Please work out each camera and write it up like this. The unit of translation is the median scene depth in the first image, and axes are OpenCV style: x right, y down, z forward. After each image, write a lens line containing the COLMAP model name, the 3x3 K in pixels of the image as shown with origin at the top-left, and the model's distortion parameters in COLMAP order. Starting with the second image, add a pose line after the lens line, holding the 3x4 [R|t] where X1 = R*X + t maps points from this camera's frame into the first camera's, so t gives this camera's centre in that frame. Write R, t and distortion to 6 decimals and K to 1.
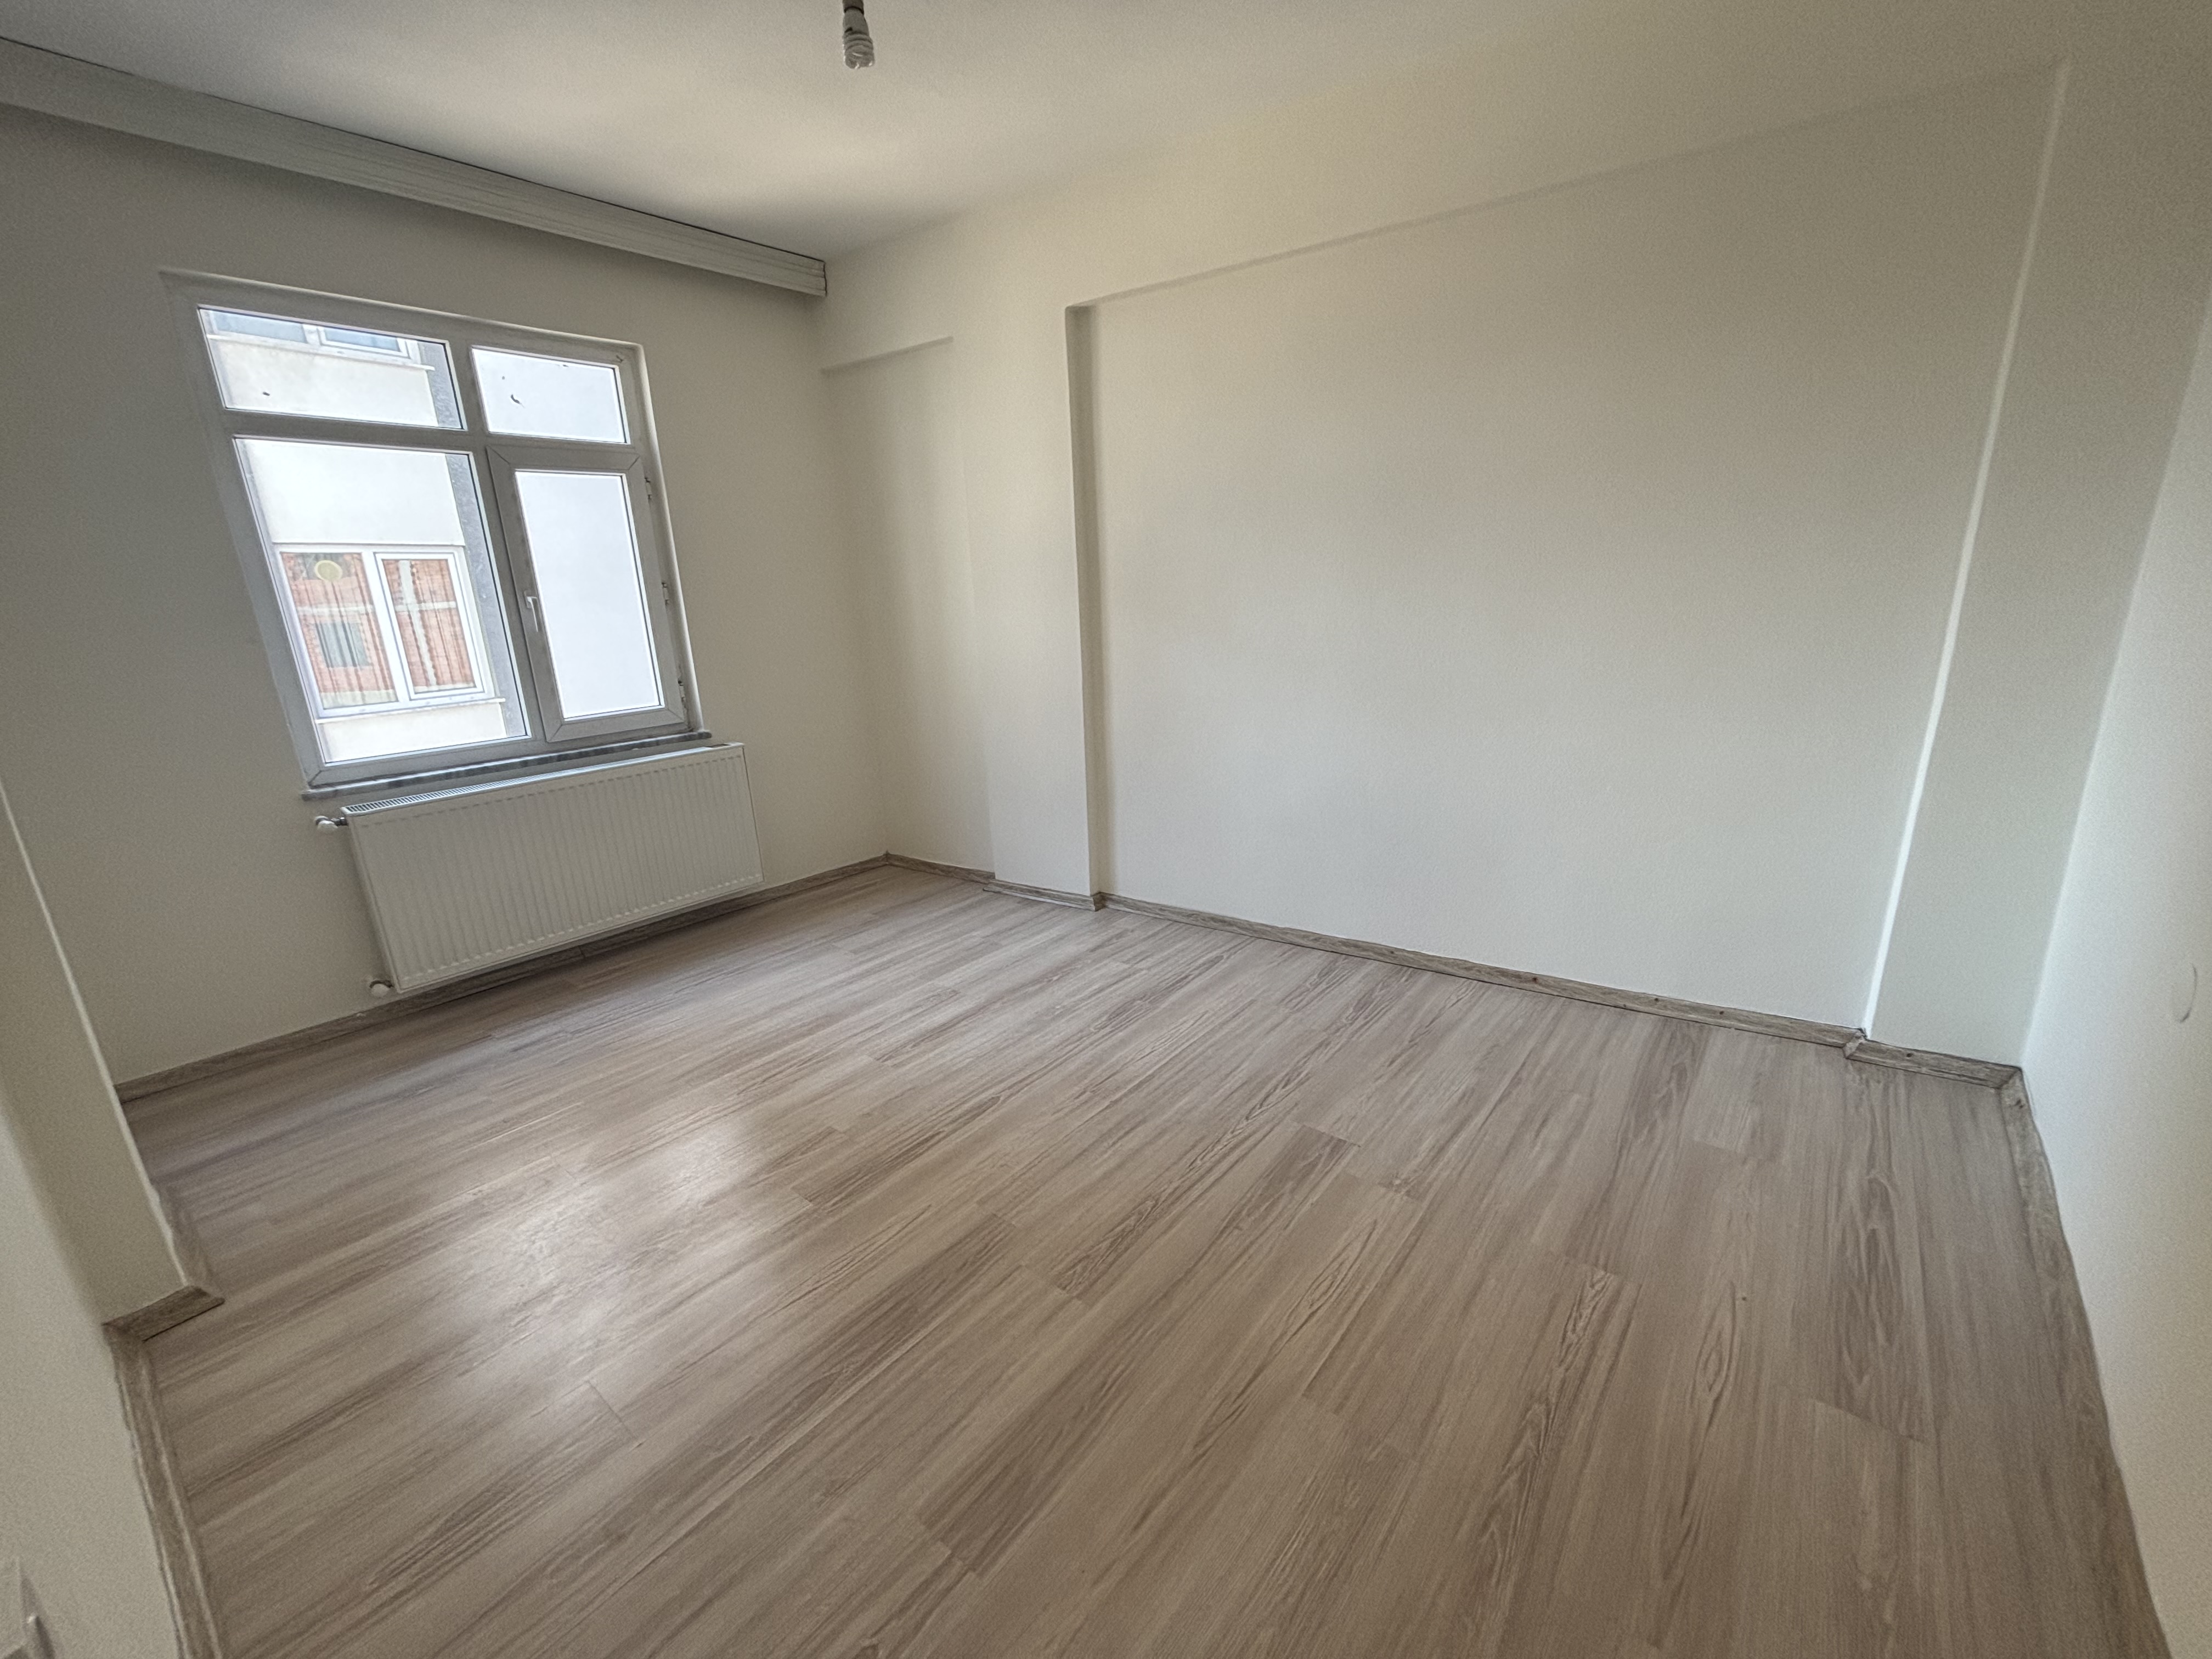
lens RADIAL K [[891.7, 0, 1120.6], [0, 891.7, 814.2], [0, 0, 1]] dist [0.000711, -0.000008]
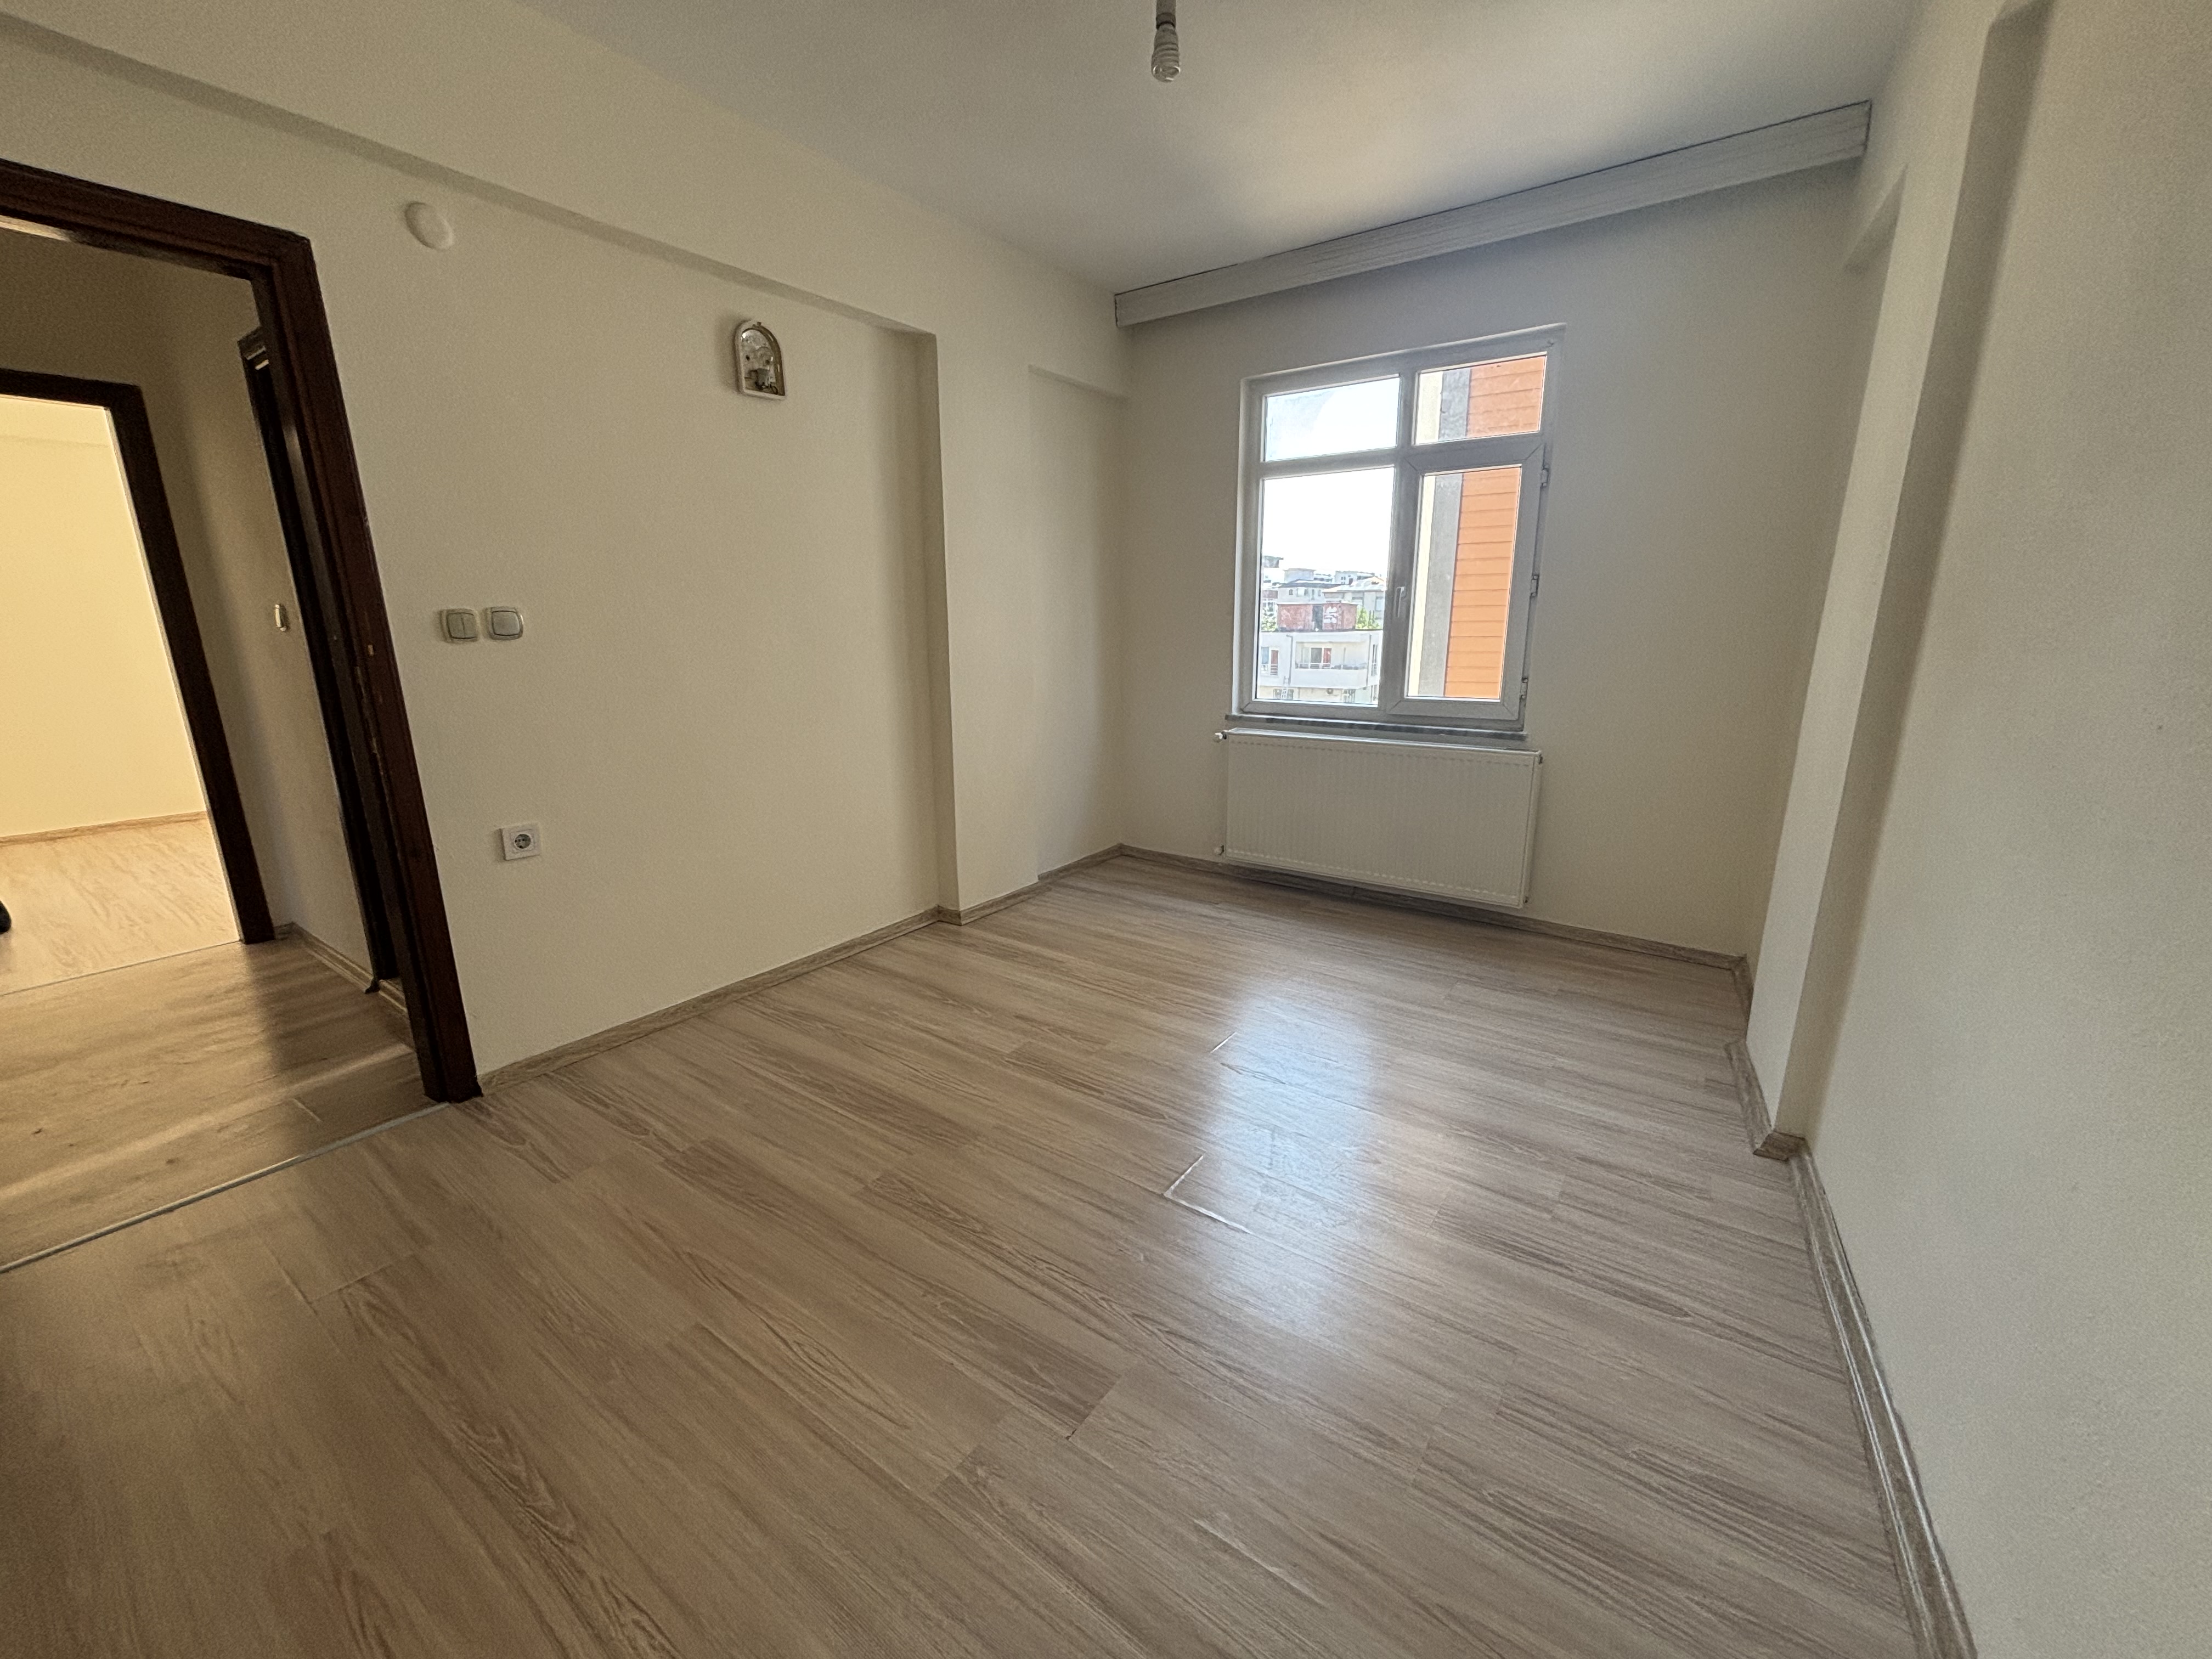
lens RADIAL K [[891.7, 0, 1107.1], [0, 891.7, 835.4], [0, 0, 1]] dist [0.000711, -0.000008]
pose [[0.058014, 0.282505, -0.957510, 0.635817], [-0.250230, 0.932622, 0.260001, -0.184161], [0.966447, 0.224514, 0.124796, 0.690690]]
